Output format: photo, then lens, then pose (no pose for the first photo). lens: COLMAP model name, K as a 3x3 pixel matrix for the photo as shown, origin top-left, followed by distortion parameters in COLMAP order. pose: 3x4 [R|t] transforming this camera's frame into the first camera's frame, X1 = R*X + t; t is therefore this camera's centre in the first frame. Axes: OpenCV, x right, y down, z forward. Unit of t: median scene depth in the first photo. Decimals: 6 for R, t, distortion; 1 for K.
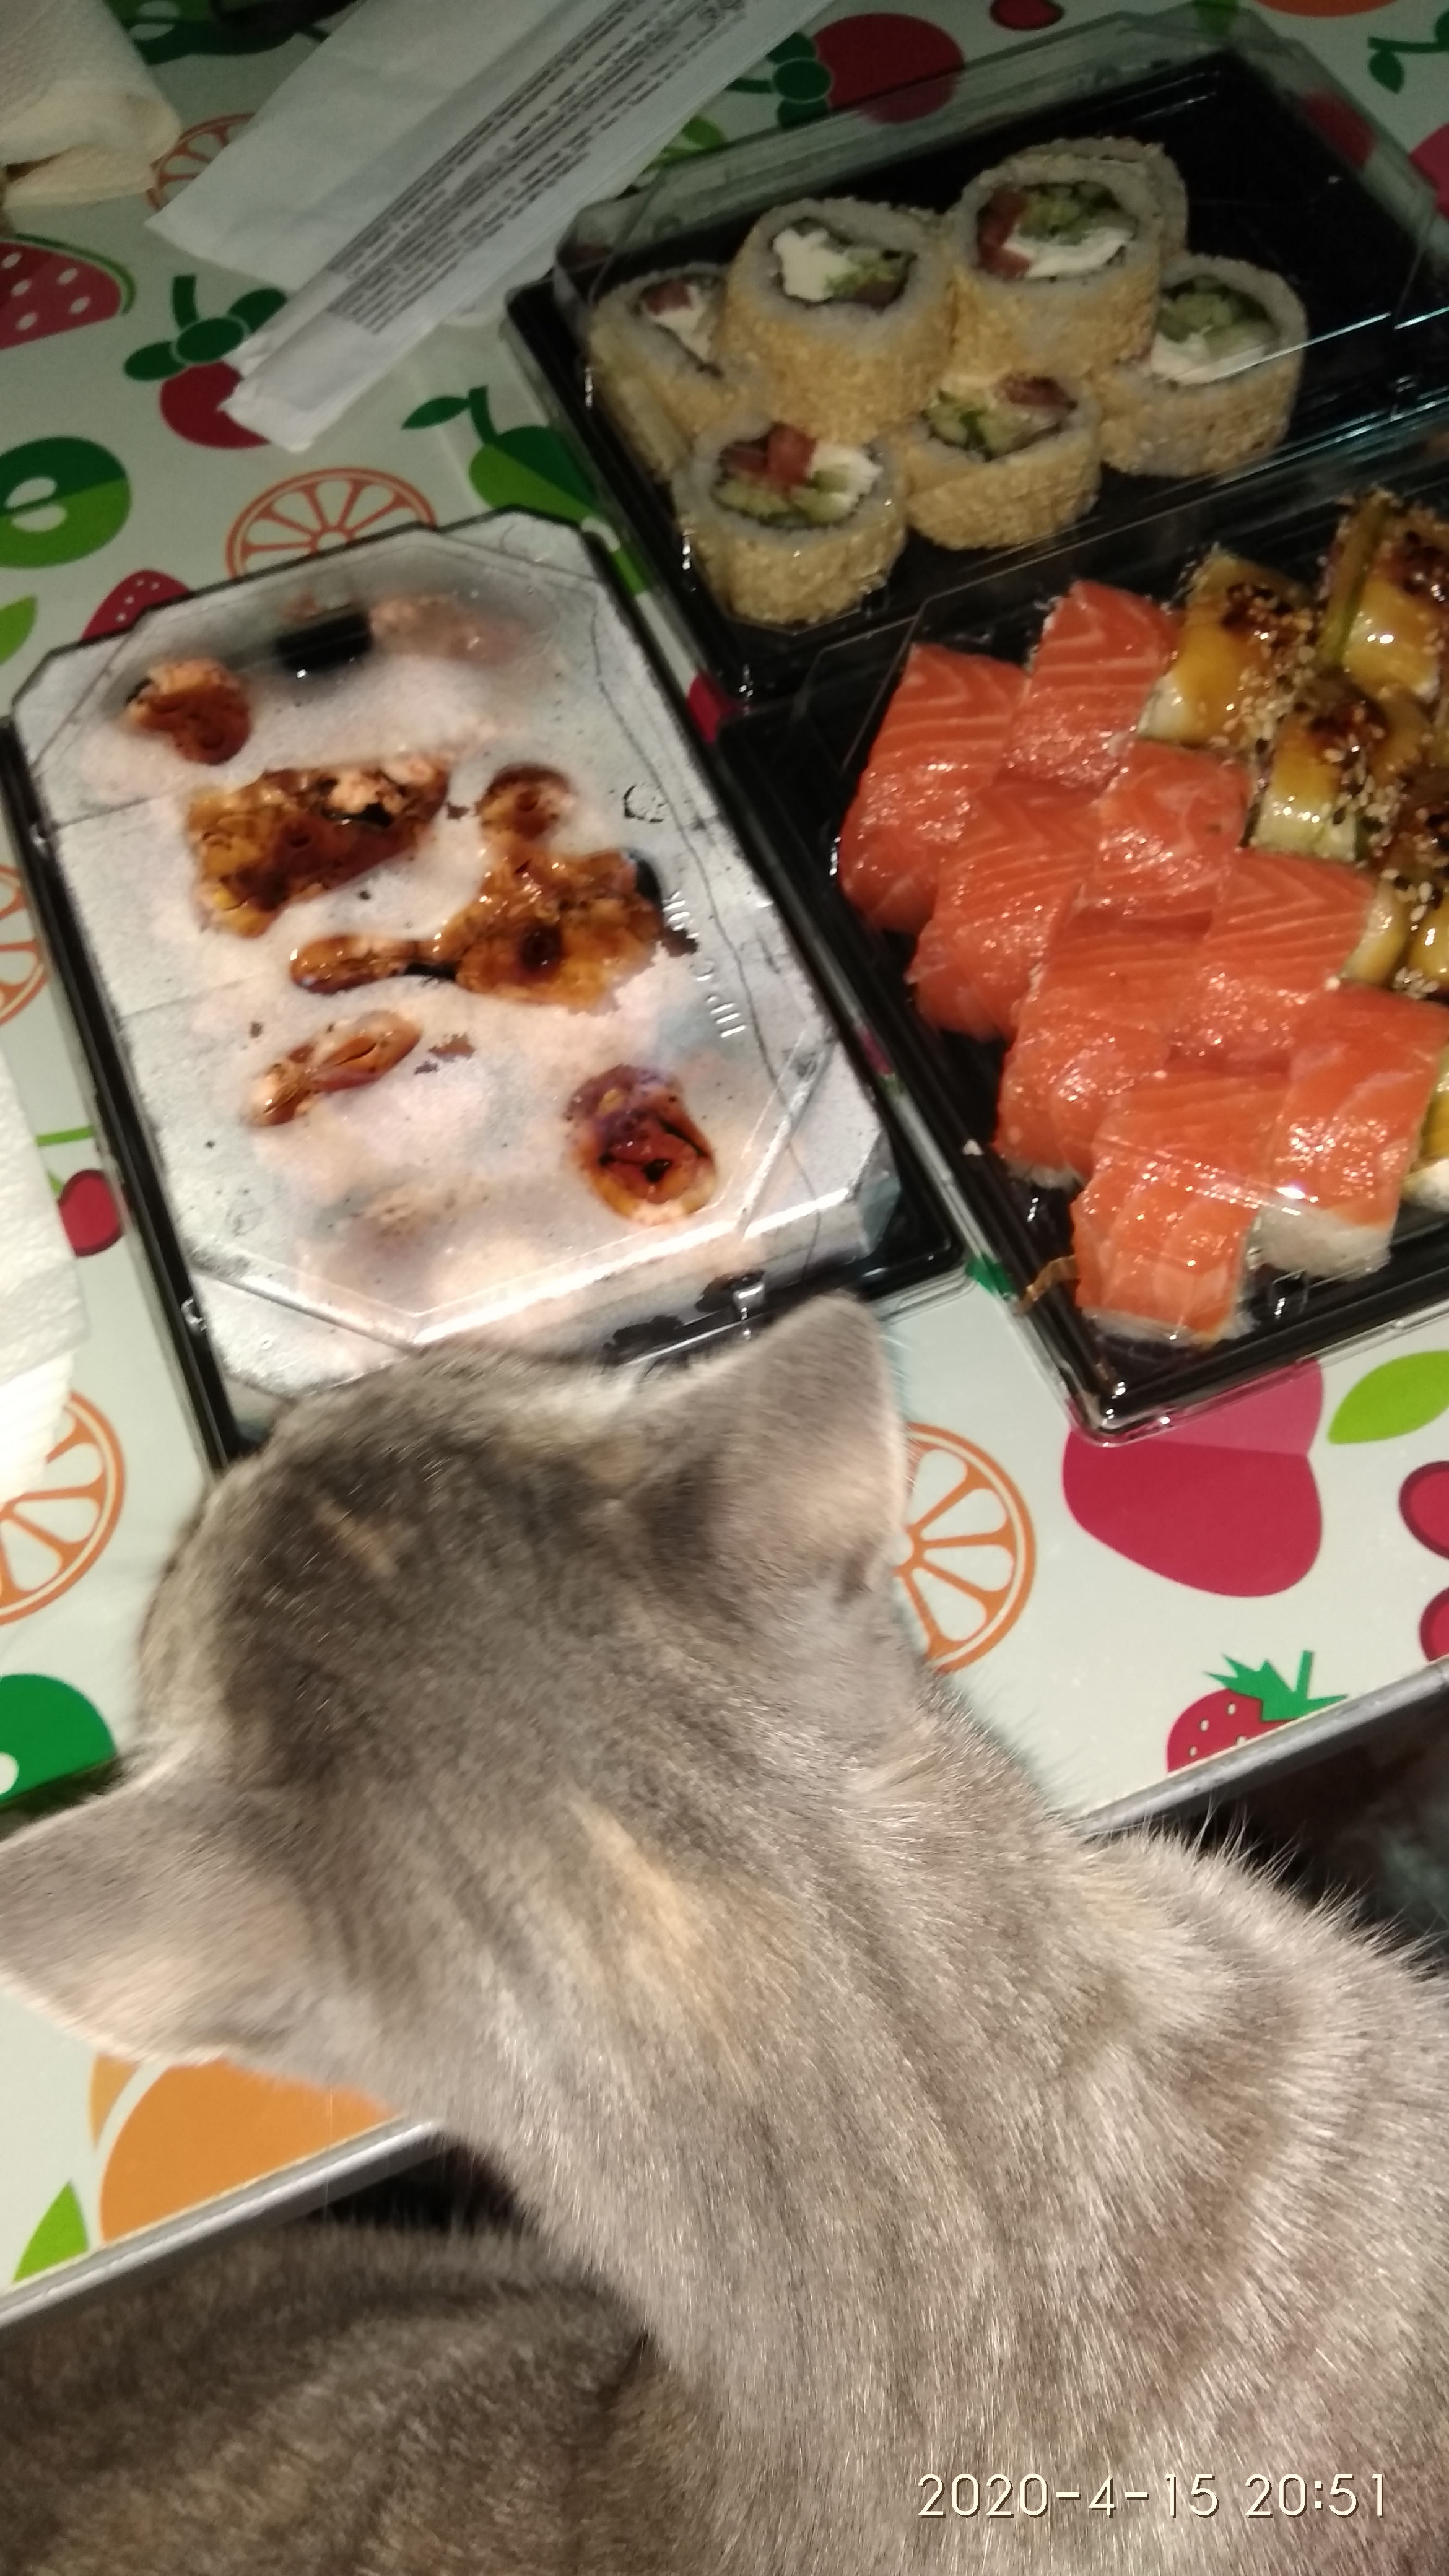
lens RADIAL K [[2039.4, 0, 724.5], [0, 2039.4, 1288.0], [0, 0, 1]] dist [0.127175, -0.270156]
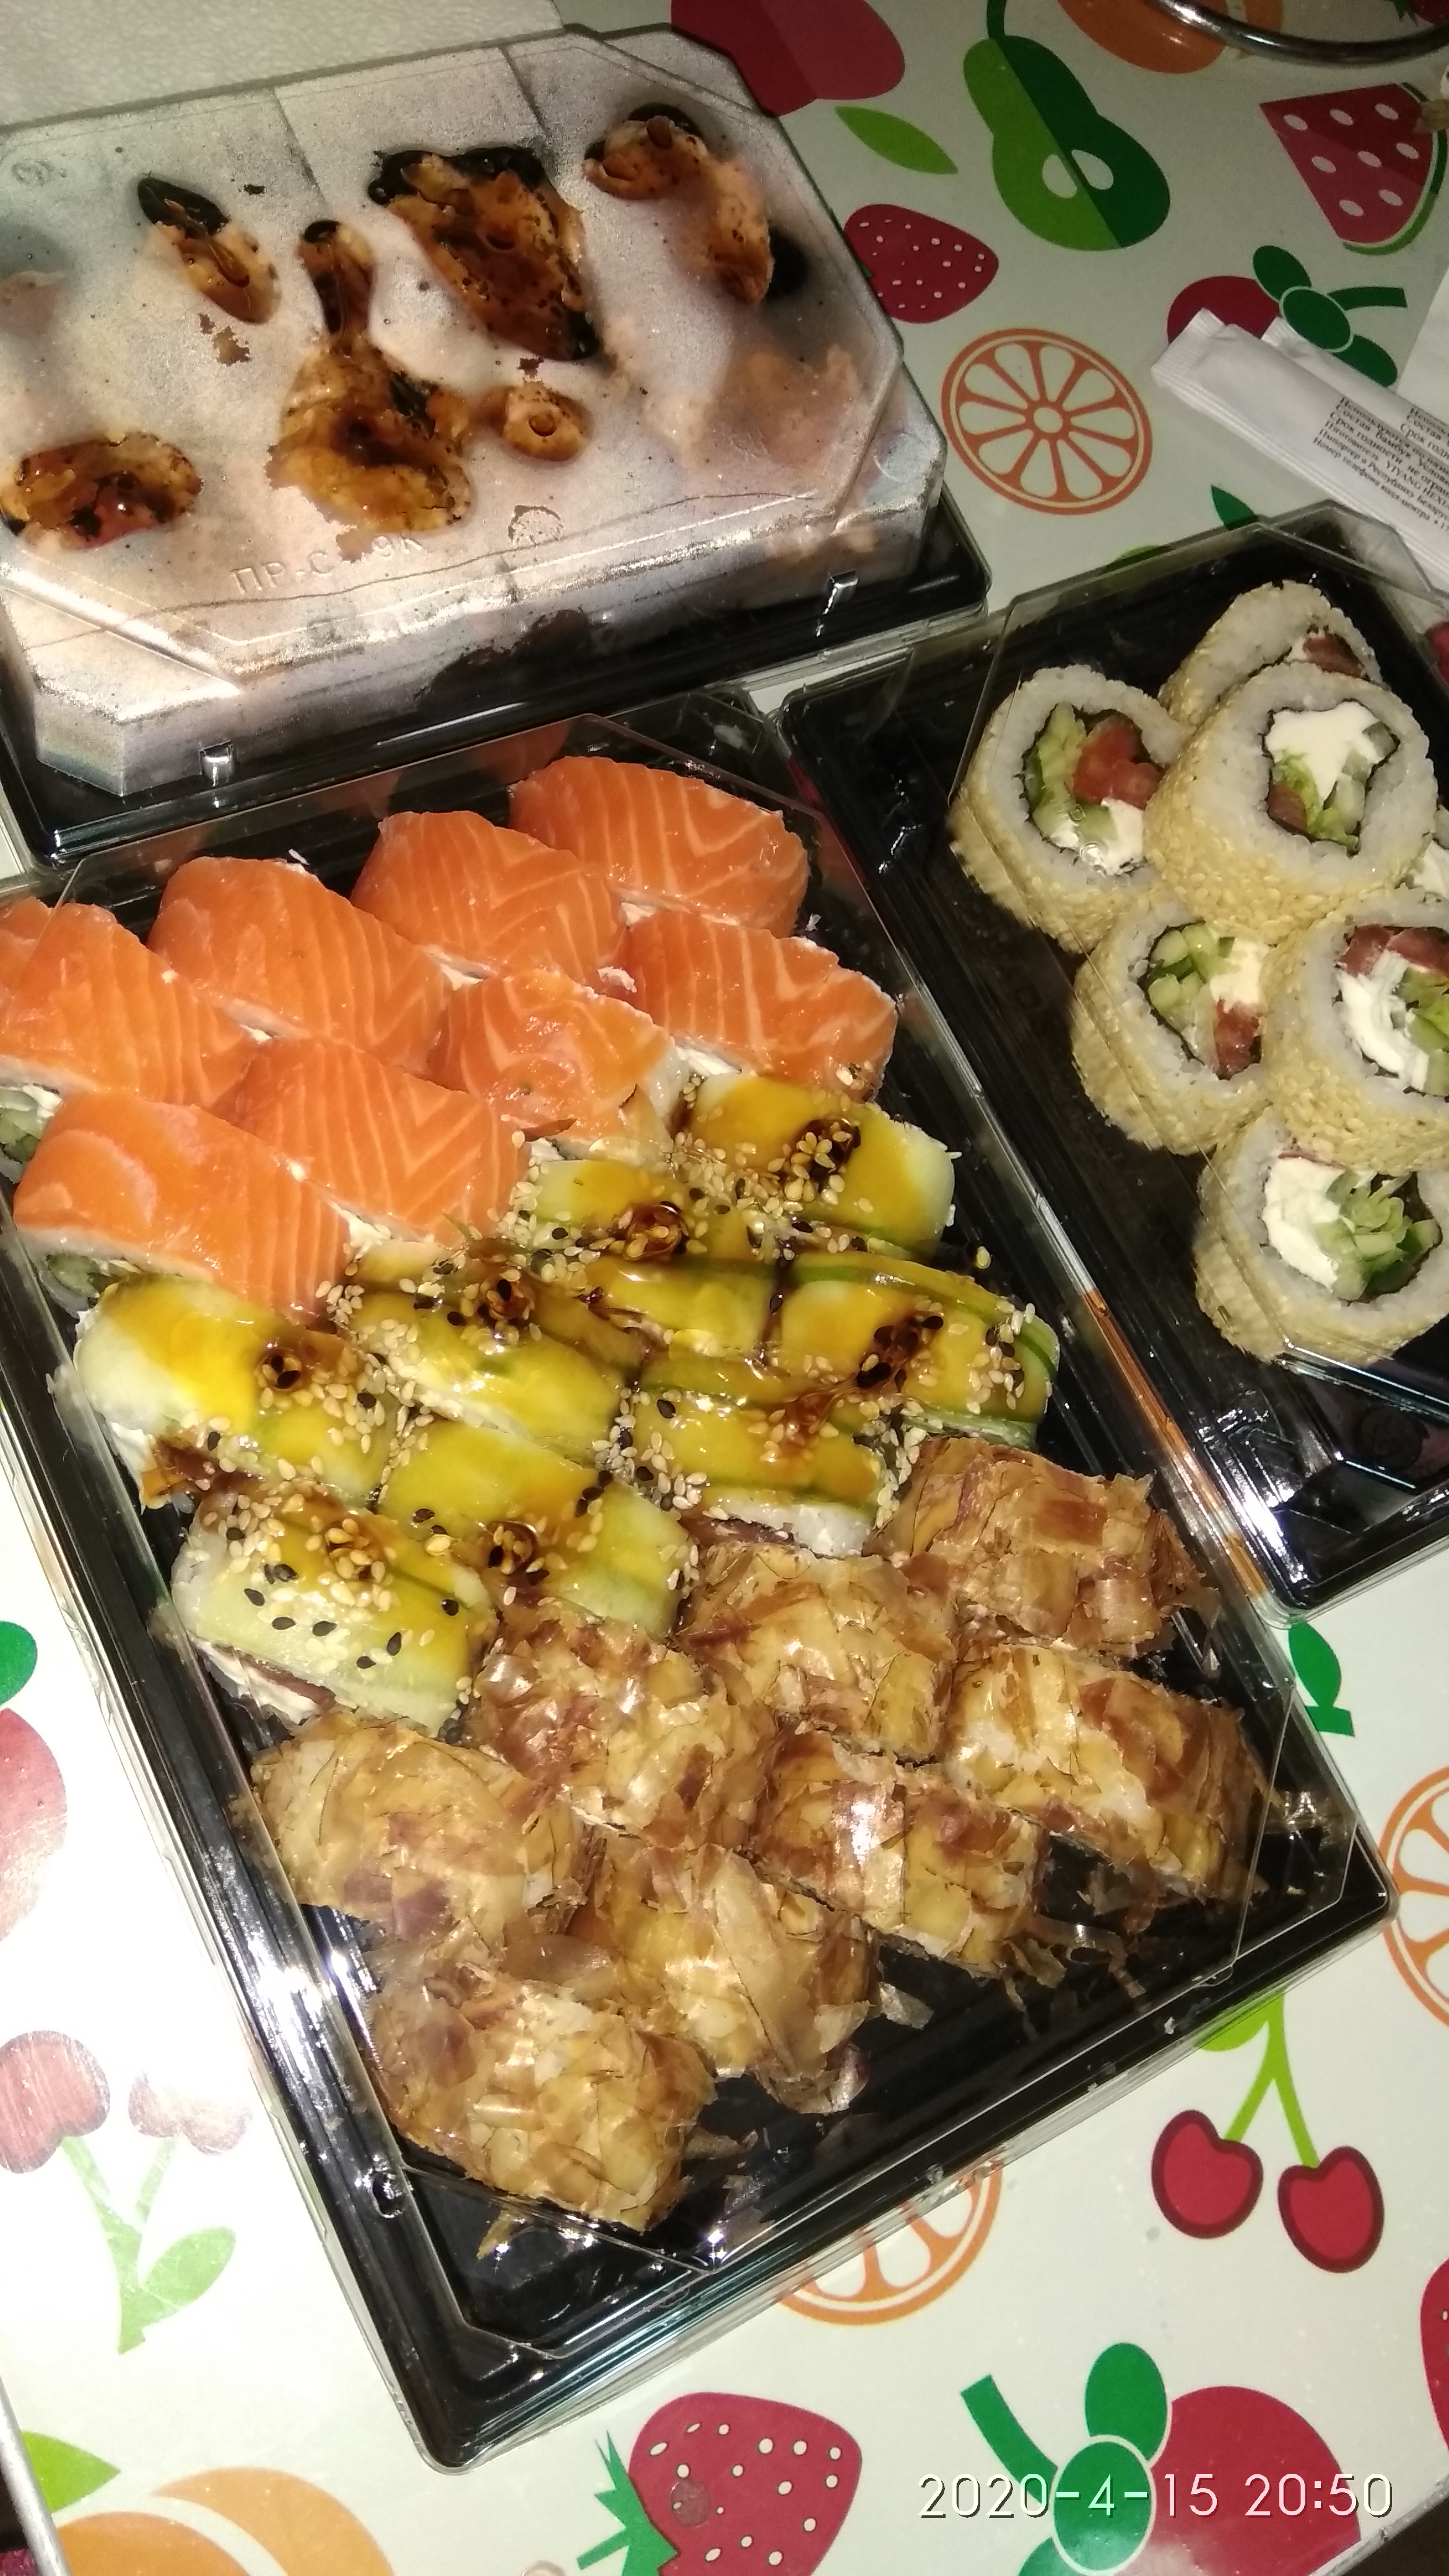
lens RADIAL K [[2039.4, 0, 724.5], [0, 2039.4, 1288.0], [0, 0, 1]] dist [0.127175, -0.270156]
pose [[0.062334, 0.965835, -0.251551, 0.465749], [-0.965780, 0.121948, 0.228904, -0.422118], [0.251759, 0.228675, 0.940386, 0.174102]]
